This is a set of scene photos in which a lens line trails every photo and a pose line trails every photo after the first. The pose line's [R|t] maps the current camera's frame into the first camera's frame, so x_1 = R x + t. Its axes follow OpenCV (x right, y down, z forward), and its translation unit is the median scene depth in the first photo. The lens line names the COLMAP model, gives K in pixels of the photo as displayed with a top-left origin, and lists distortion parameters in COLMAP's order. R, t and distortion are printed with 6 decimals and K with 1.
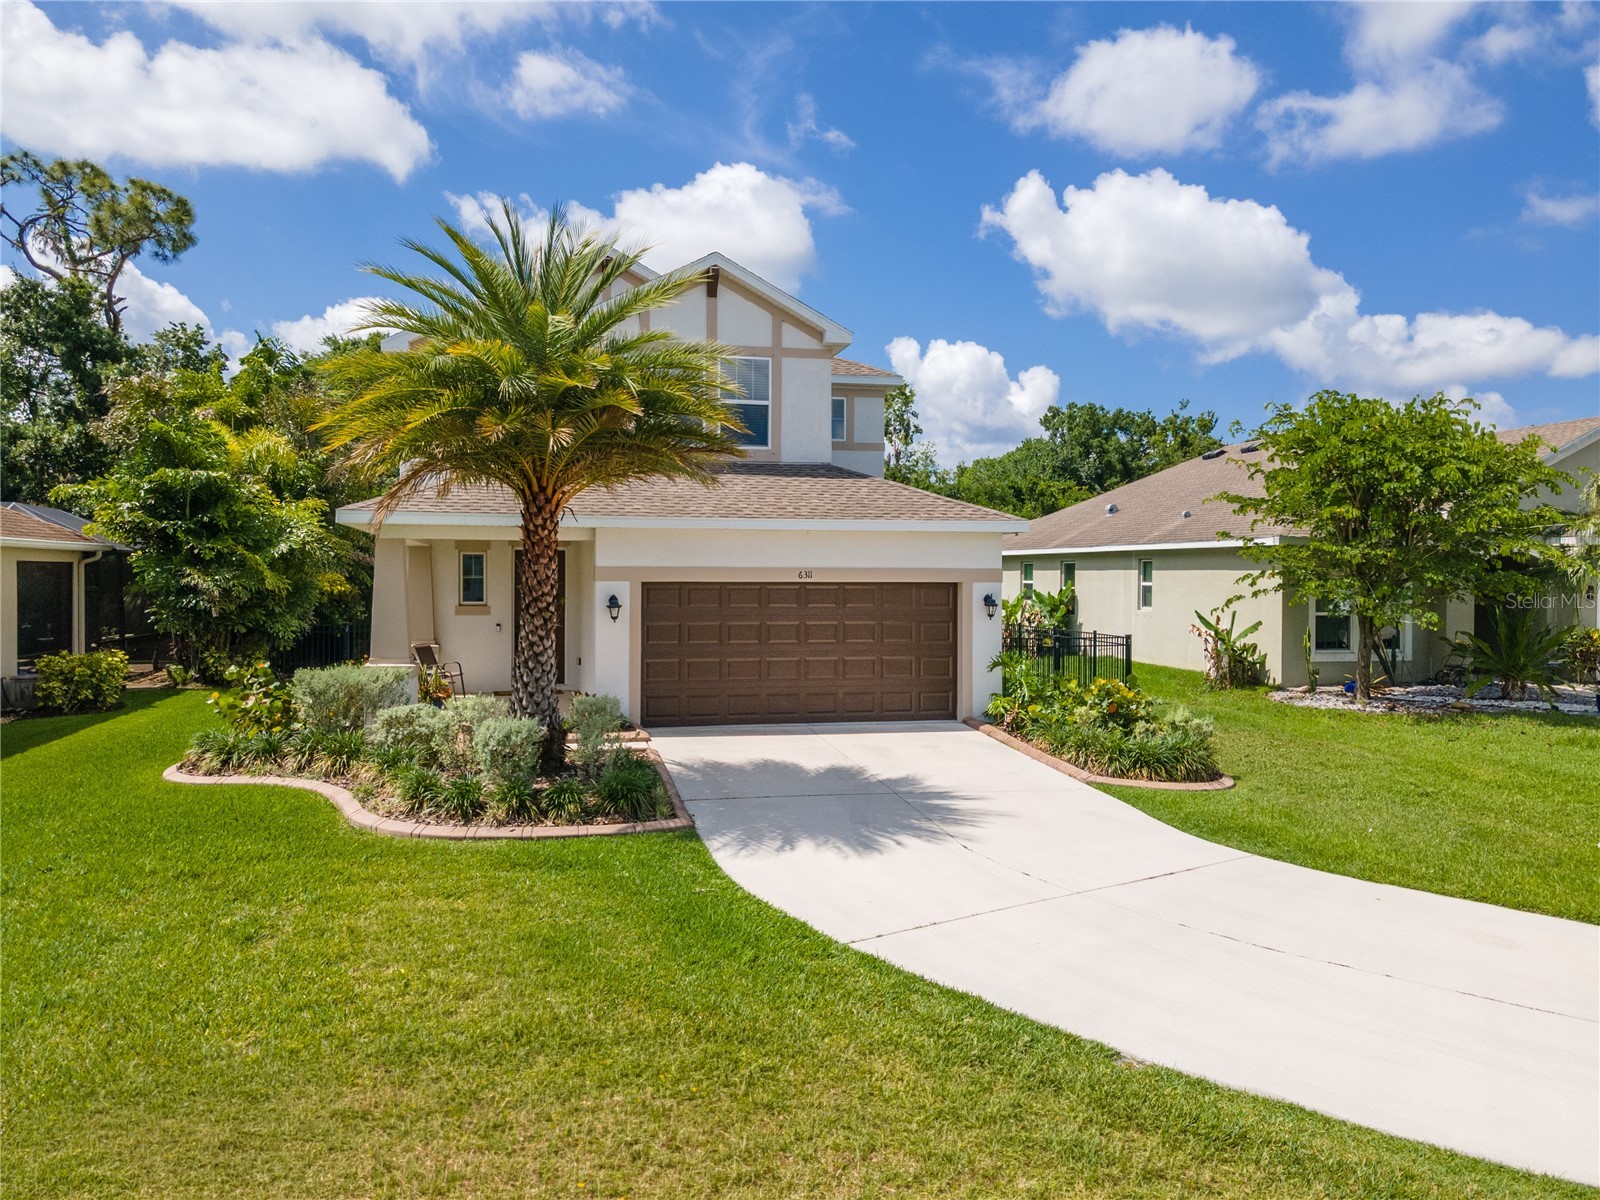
lens RADIAL K [[1171.9, 0, 797.4], [0, 1171.9, 607.0], [0, 0, 1]] dist [0.033626, 0.074327]
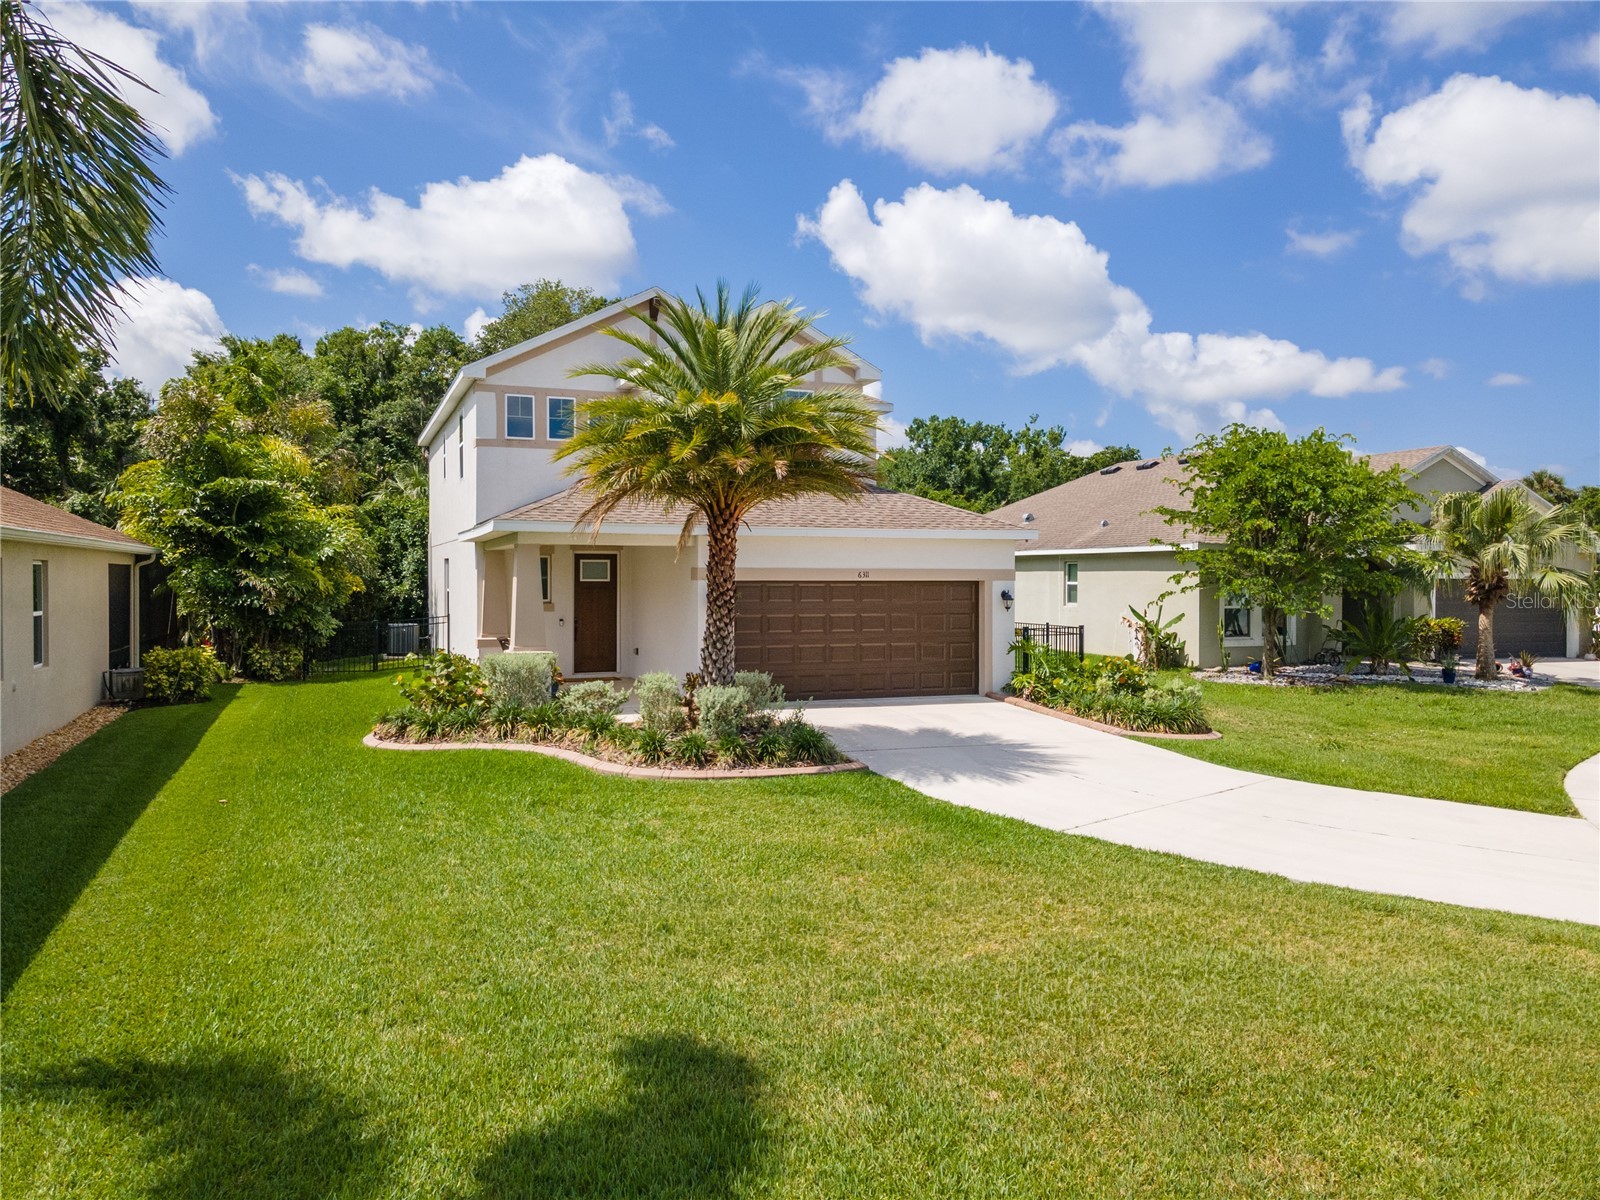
lens RADIAL K [[1170.7, 0, 796.2], [0, 1170.7, 602.6], [0, 0, 1]] dist [0.024801, 0.086324]
pose [[0.989897, -0.005085, 0.141696, -0.198729], [0.005958, 0.999966, -0.005741, 0.006605], [-0.141662, 0.006527, 0.989894, -0.152435]]
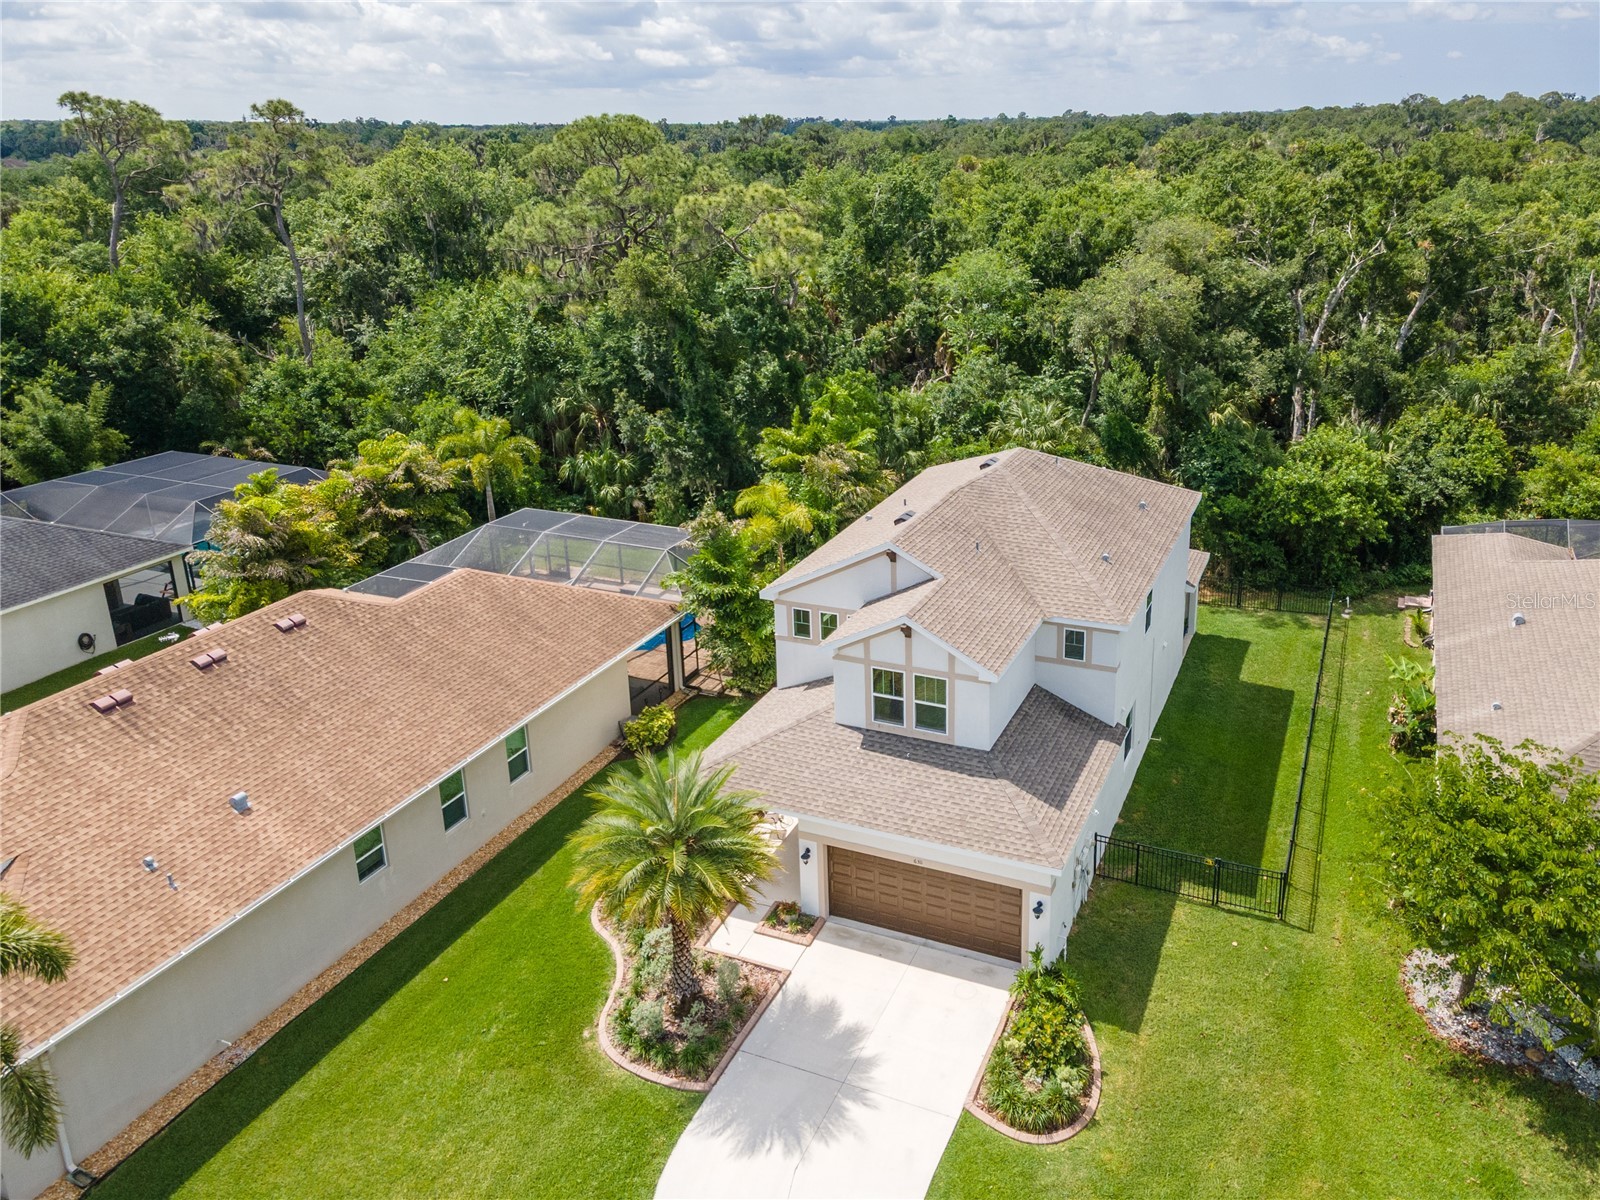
lens RADIAL K [[1217.9, 0, 891.0], [0, 1217.9, 504.6], [0, 0, 1]] dist [0.002749, 0.088901]
pose [[0.811768, 0.161243, -0.561279, 0.692397], [0.003343, 0.959827, 0.280571, -0.799854], [0.583971, -0.229635, 0.778618, -0.143962]]
